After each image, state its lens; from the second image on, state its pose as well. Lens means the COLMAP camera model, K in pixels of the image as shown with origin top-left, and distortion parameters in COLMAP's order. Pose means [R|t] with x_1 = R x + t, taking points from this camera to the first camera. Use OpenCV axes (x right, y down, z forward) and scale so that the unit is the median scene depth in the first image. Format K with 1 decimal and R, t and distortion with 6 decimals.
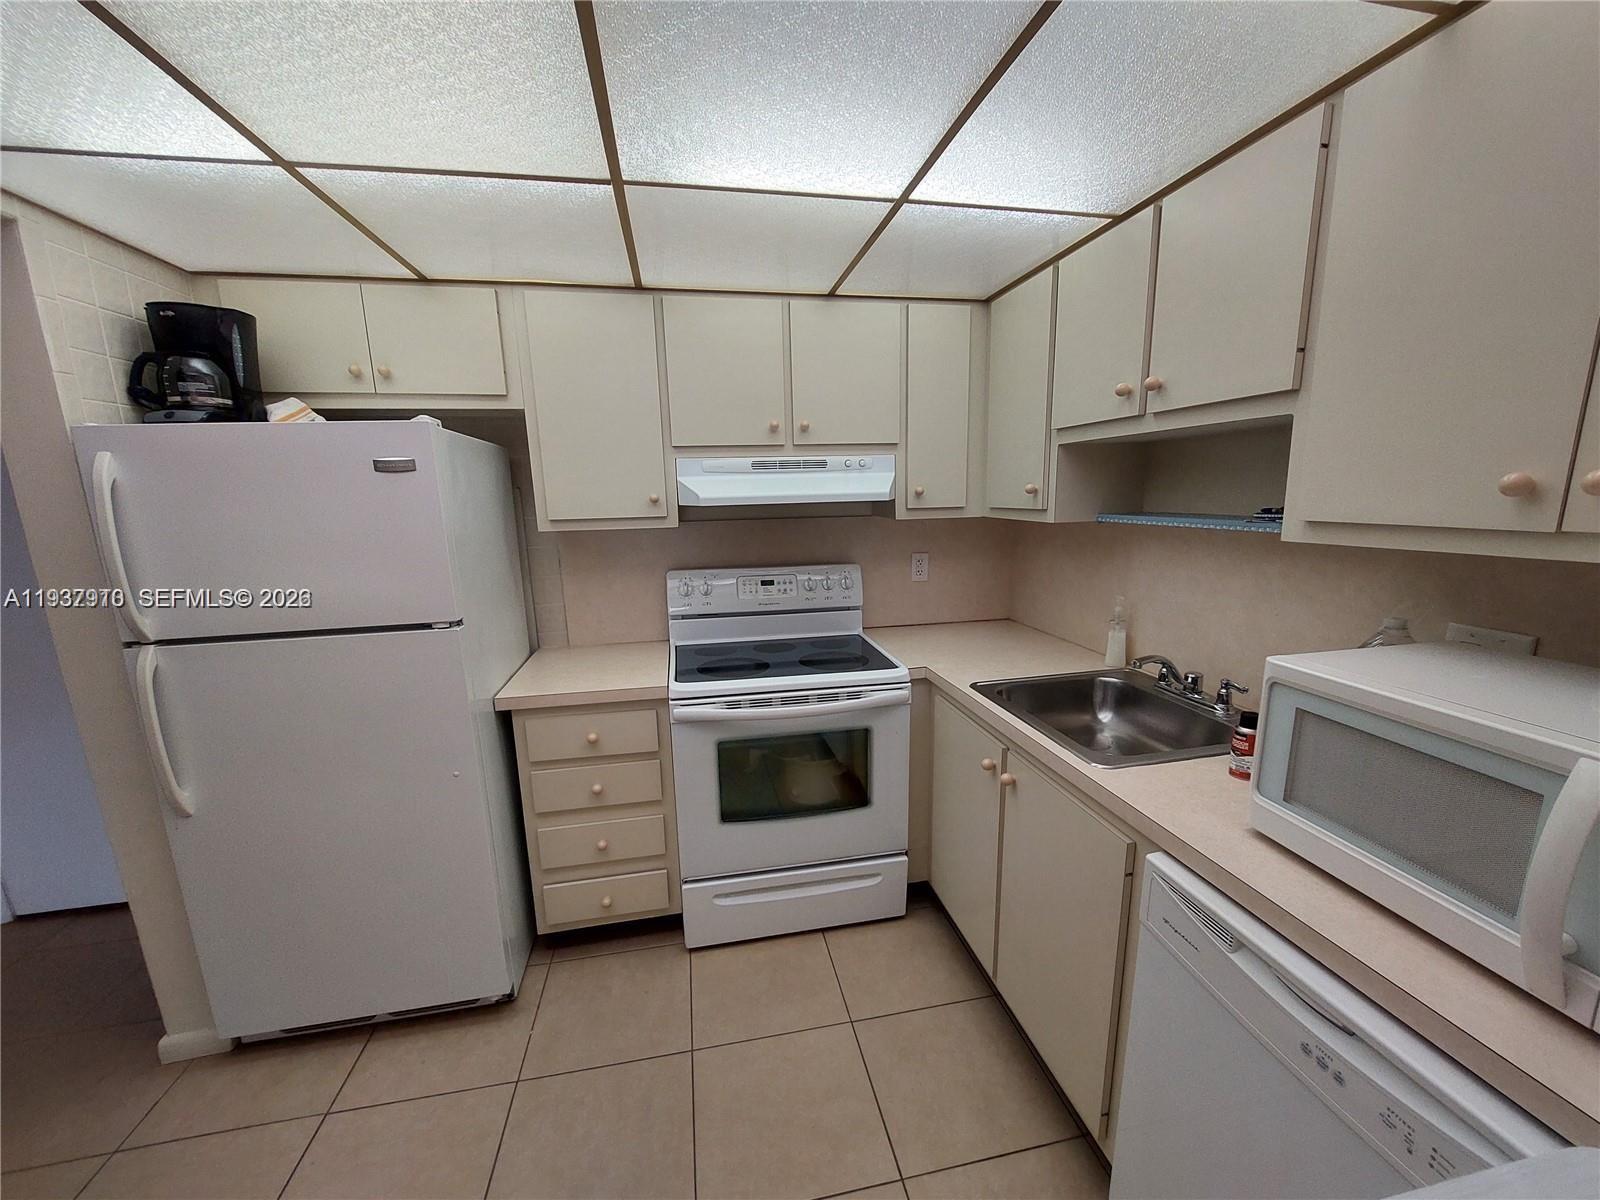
lens RADIAL K [[649.5, 0, 817.0], [0, 649.5, 618.0], [0, 0, 1]] dist [0.000150, -0.000300]
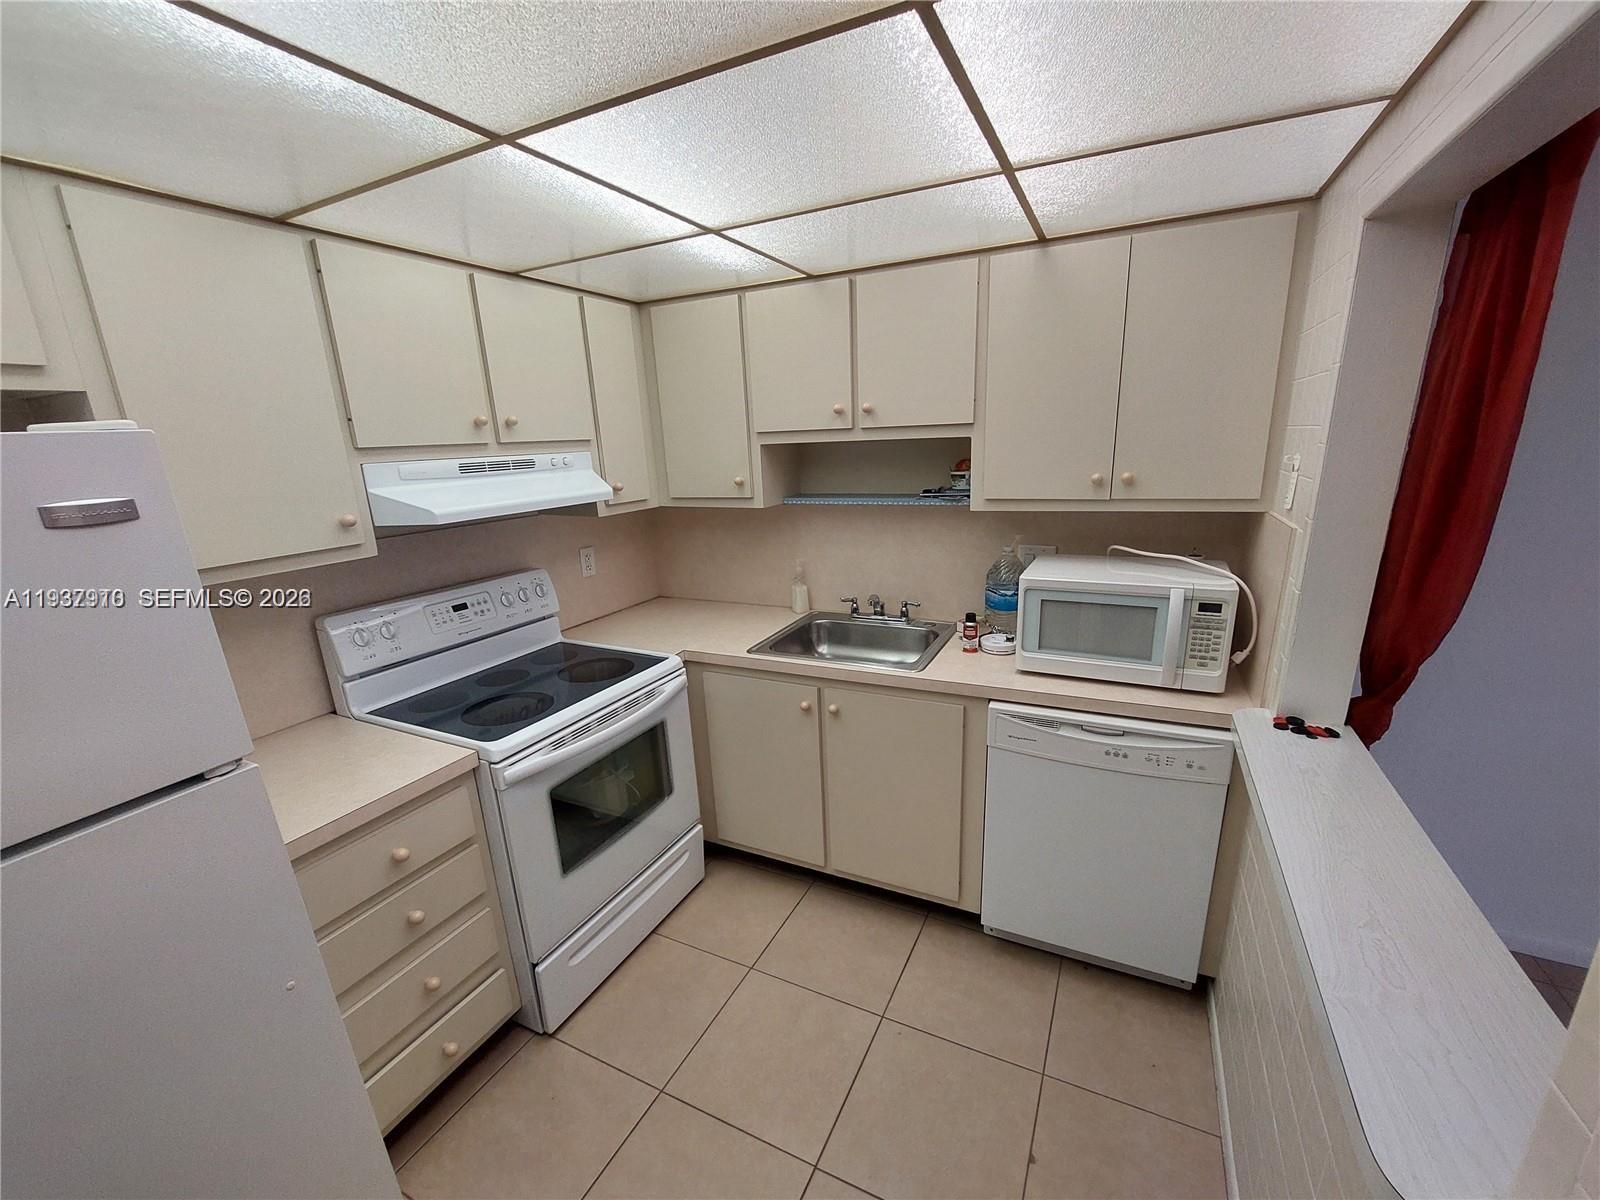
lens RADIAL K [[649.5, 0, 817.0], [0, 649.5, 618.0], [0, 0, 1]] dist [0.000150, -0.000300]
pose [[0.607443, -0.215445, 0.764589, -0.523198], [0.178842, 0.974899, 0.132622, -0.082934], [-0.773969, 0.056180, 0.630726, 0.145943]]
